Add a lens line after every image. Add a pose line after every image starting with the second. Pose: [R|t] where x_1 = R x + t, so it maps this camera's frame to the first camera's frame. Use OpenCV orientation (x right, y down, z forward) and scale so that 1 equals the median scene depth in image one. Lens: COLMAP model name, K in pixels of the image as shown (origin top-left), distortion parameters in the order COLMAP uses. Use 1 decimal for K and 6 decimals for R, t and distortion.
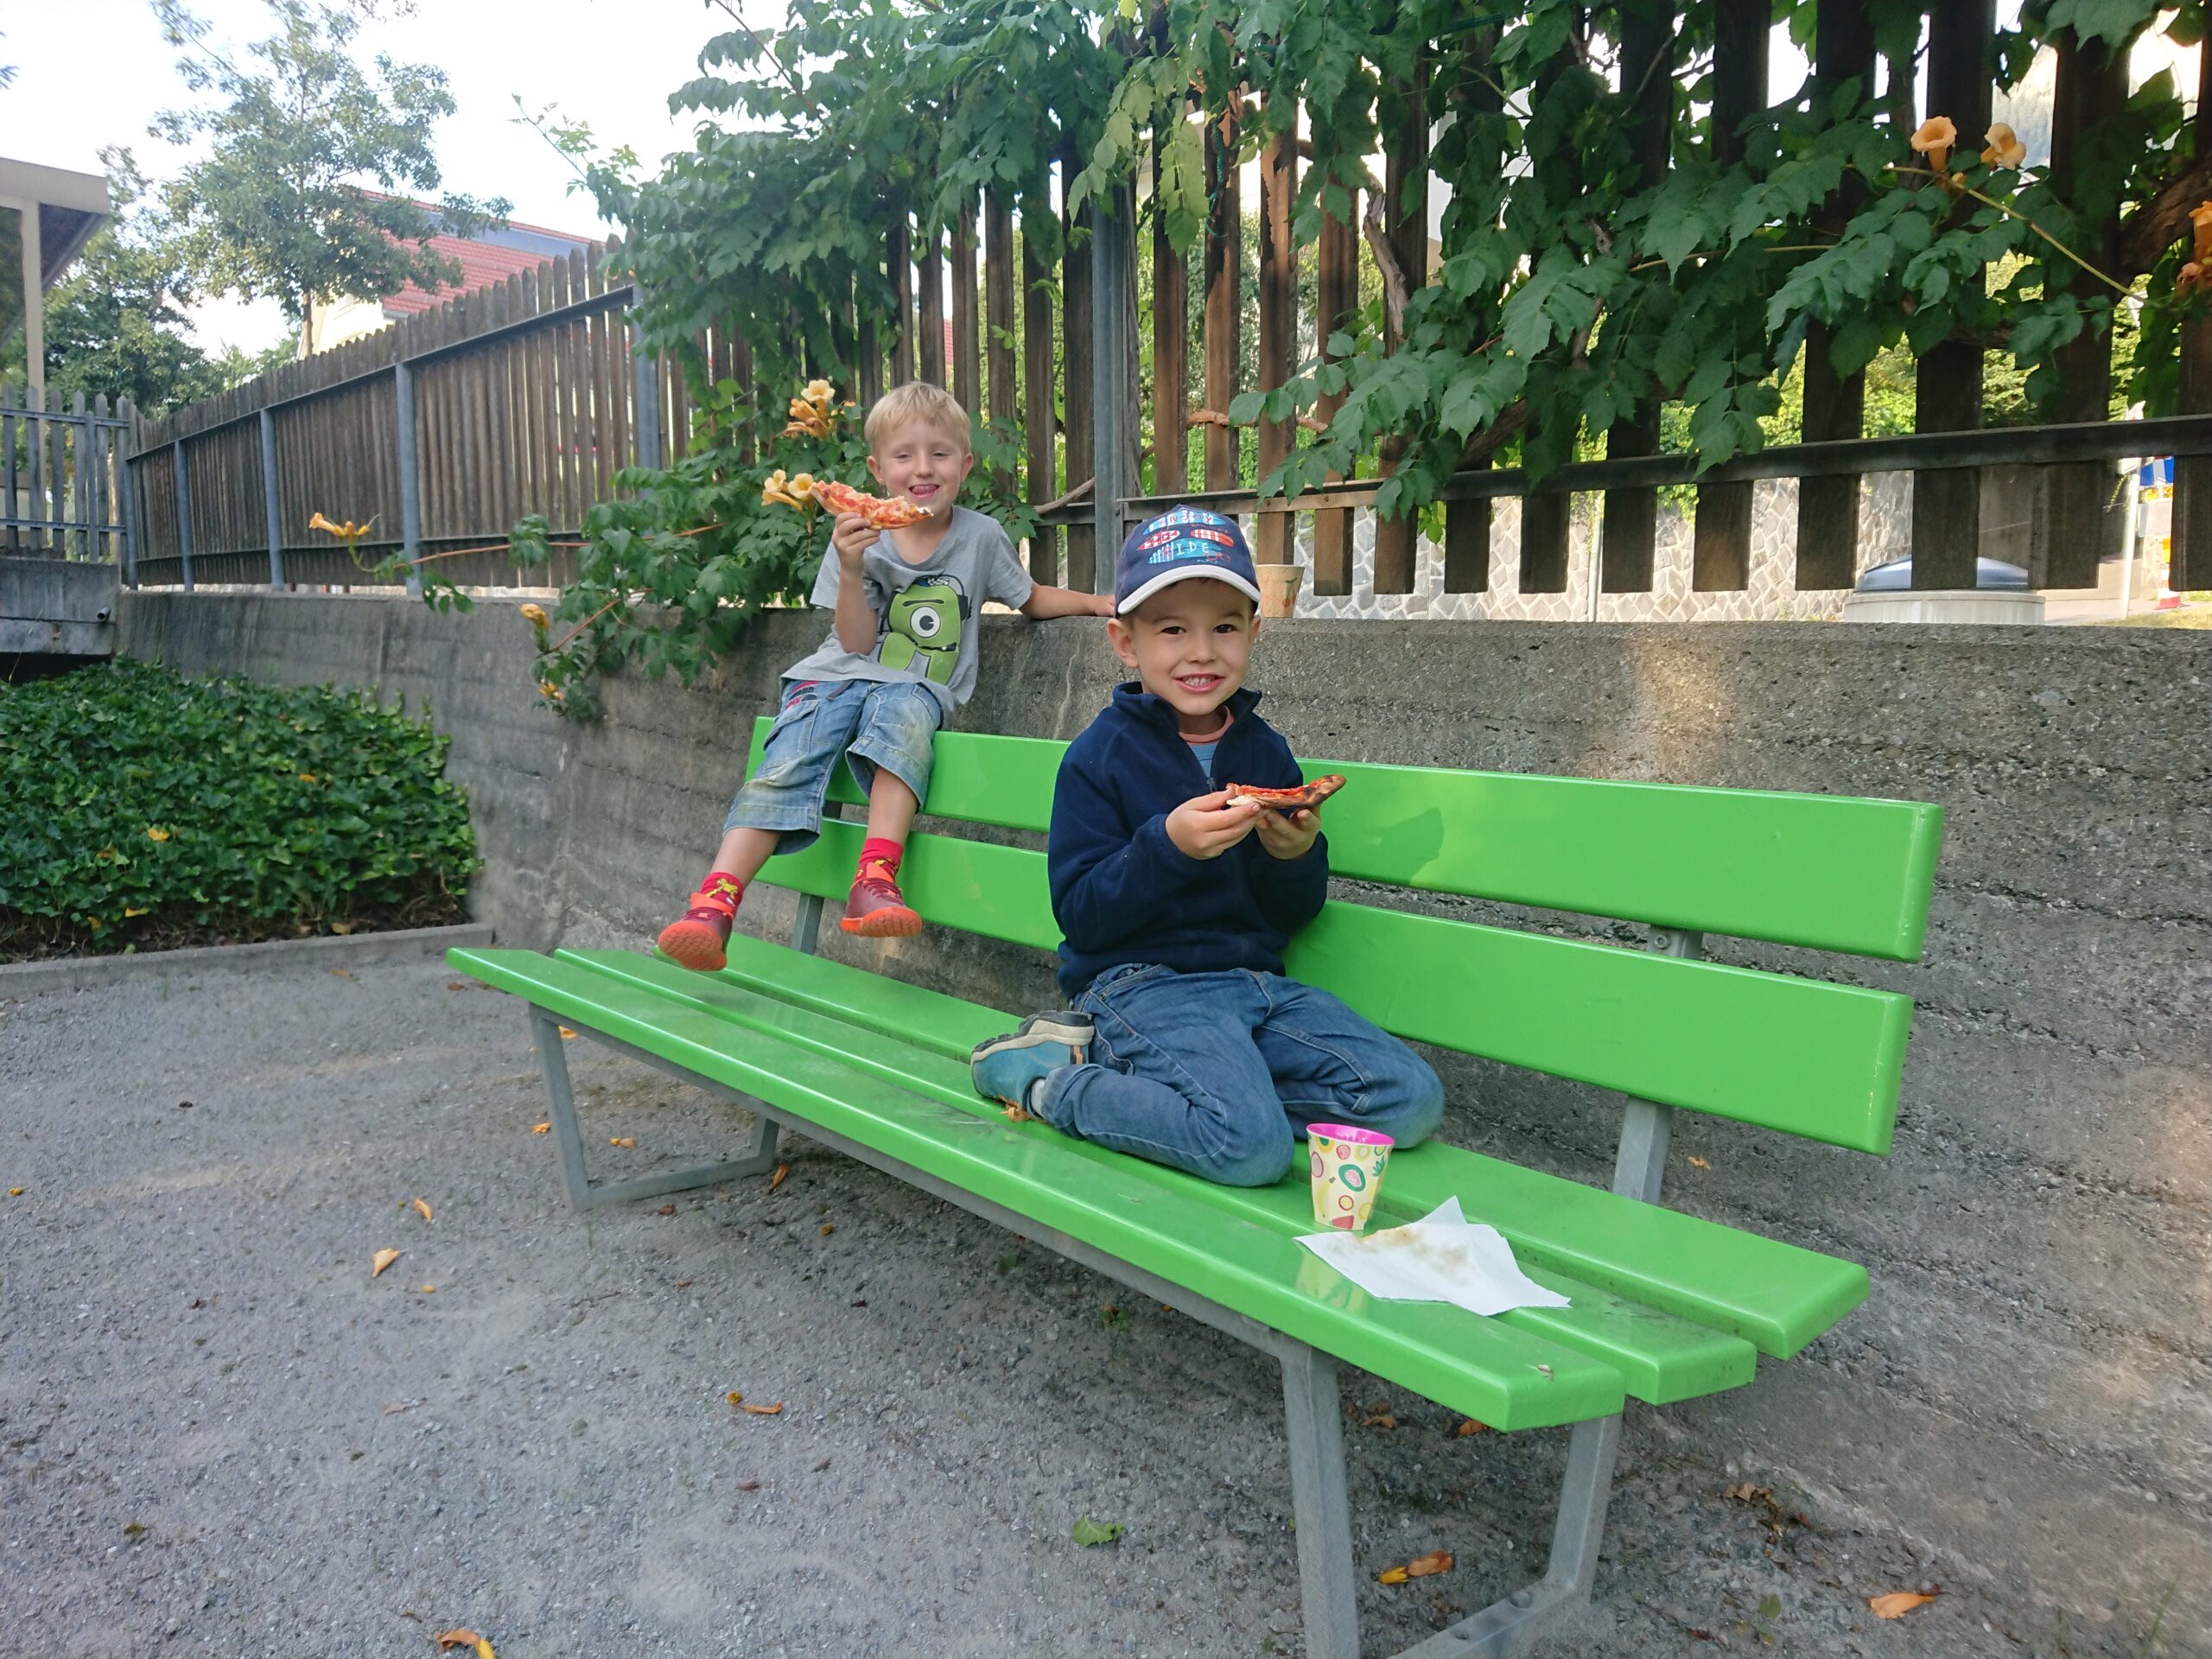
lens RADIAL K [[1585.6, 0, 1116.0], [0, 1585.6, 817.1], [0, 0, 1]] dist [0.211456, -0.294376]
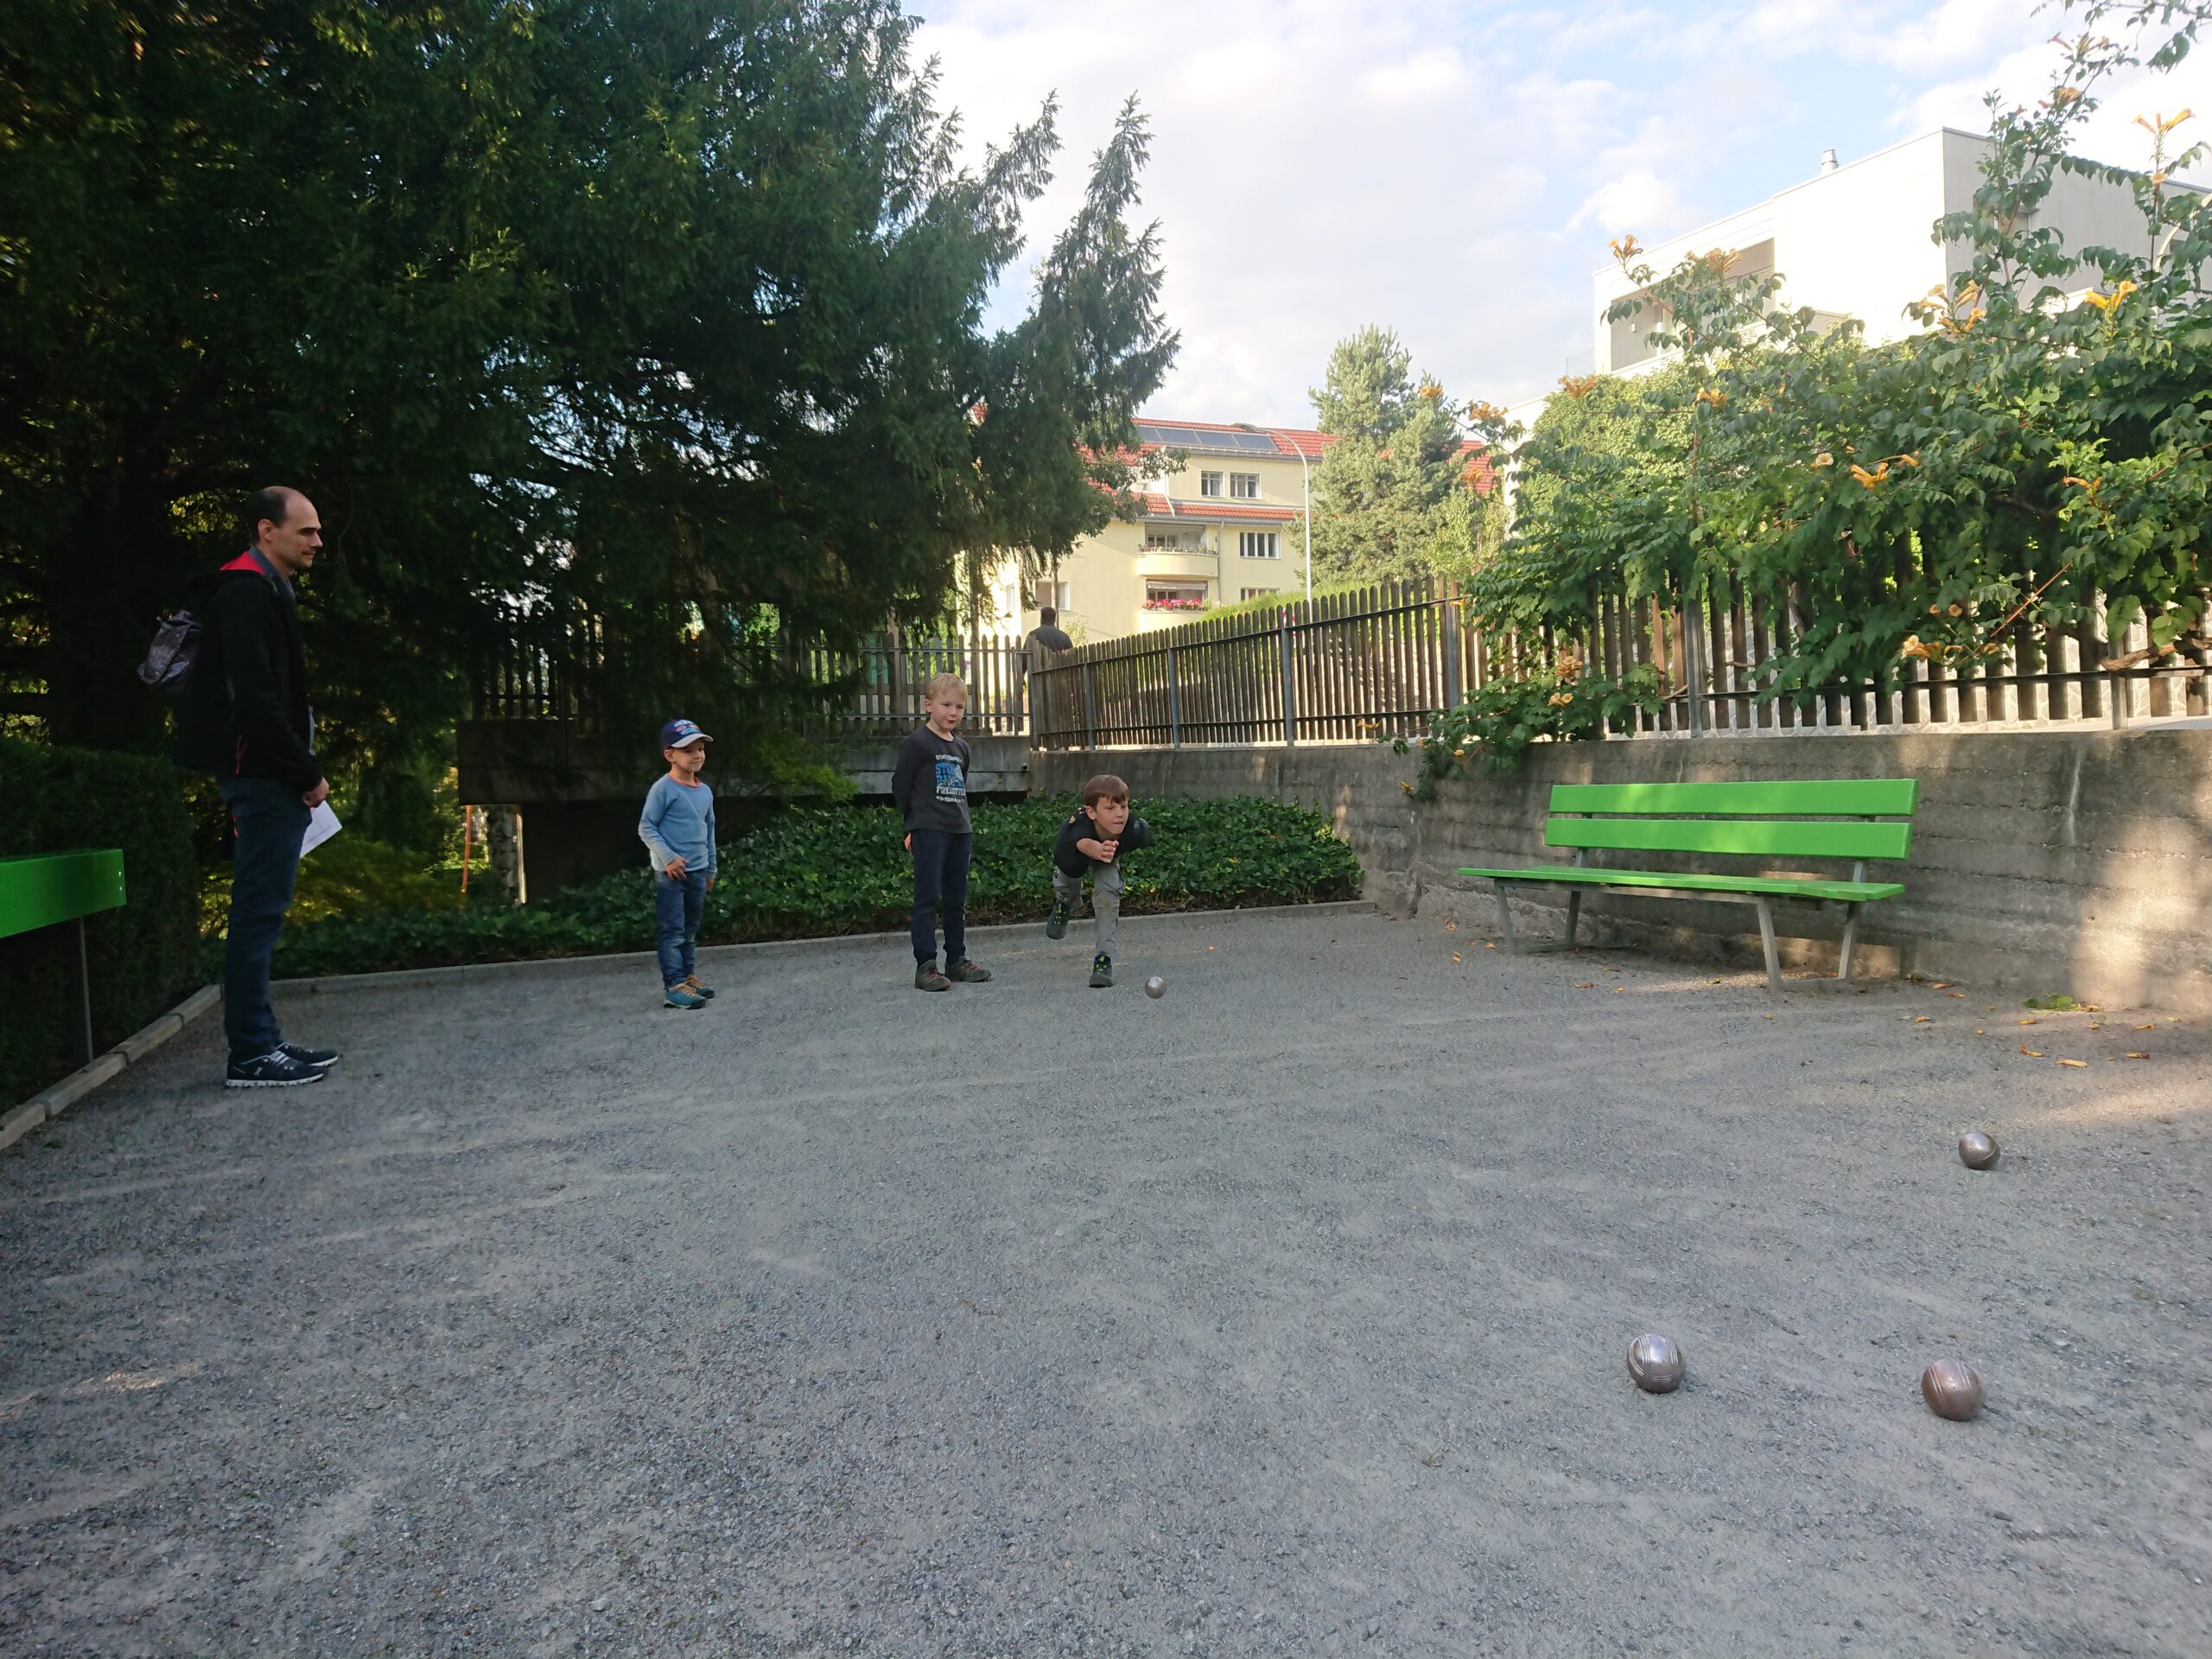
lens RADIAL K [[1585.6, 0, 1116.0], [0, 1585.6, 817.1], [0, 0, 1]] dist [0.211456, -0.294376]
pose [[0.940329, -0.013825, -0.339987, 0.002890], [-0.016580, 0.996126, -0.086363, 0.147759], [0.339863, 0.086846, 0.936456, -1.076009]]
